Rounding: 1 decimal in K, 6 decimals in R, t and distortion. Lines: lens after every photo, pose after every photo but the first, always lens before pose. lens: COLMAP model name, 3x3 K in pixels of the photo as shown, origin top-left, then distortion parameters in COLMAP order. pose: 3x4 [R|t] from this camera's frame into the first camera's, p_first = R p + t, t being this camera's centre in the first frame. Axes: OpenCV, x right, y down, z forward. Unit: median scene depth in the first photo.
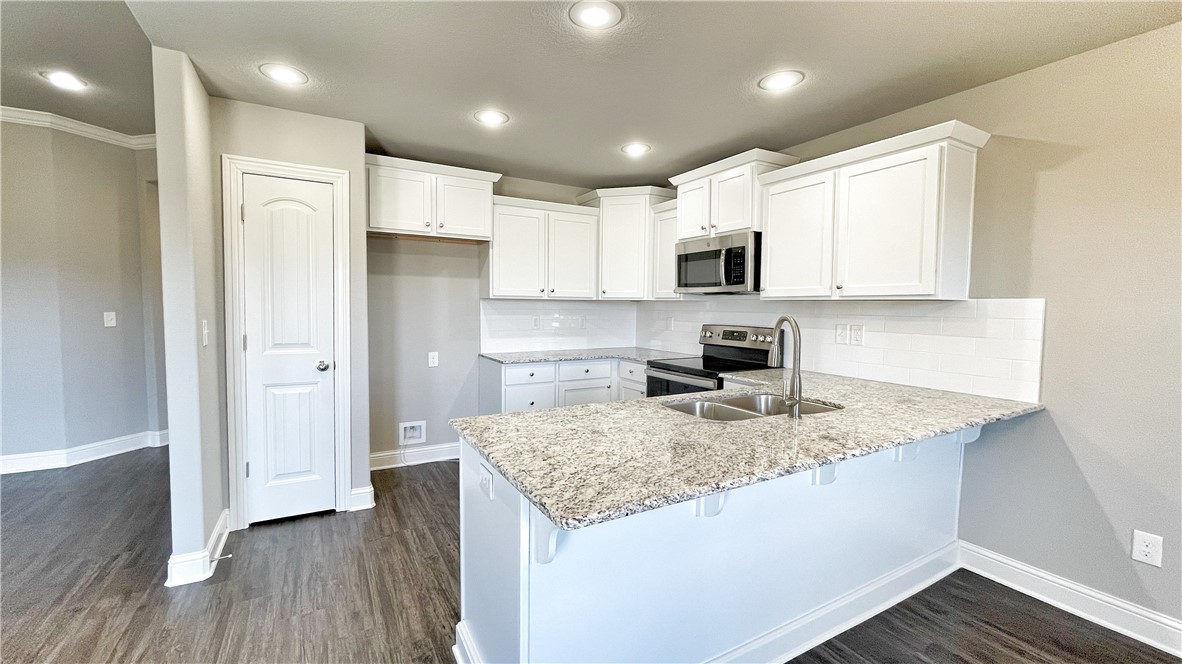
lens RADIAL K [[479.2, 0, 591.2], [0, 479.2, 330.7], [0, 0, 1]] dist [-0.002301, 0.001362]
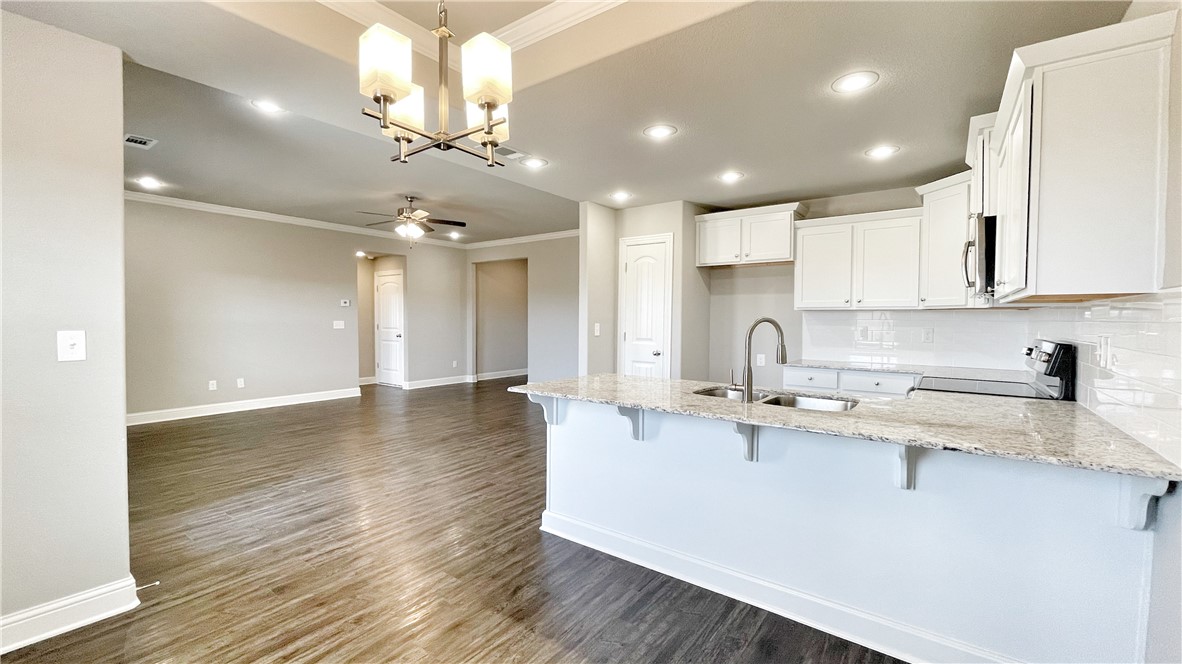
lens RADIAL K [[479.2, 0, 569.8], [0, 479.2, 328.3], [0, 0, 1]] dist [-0.002301, 0.001362]
pose [[0.380409, 0.011405, -0.924748, 0.678554], [-0.051339, 0.998643, -0.008803, 0.014443], [0.923392, 0.050824, 0.380478, 0.069704]]
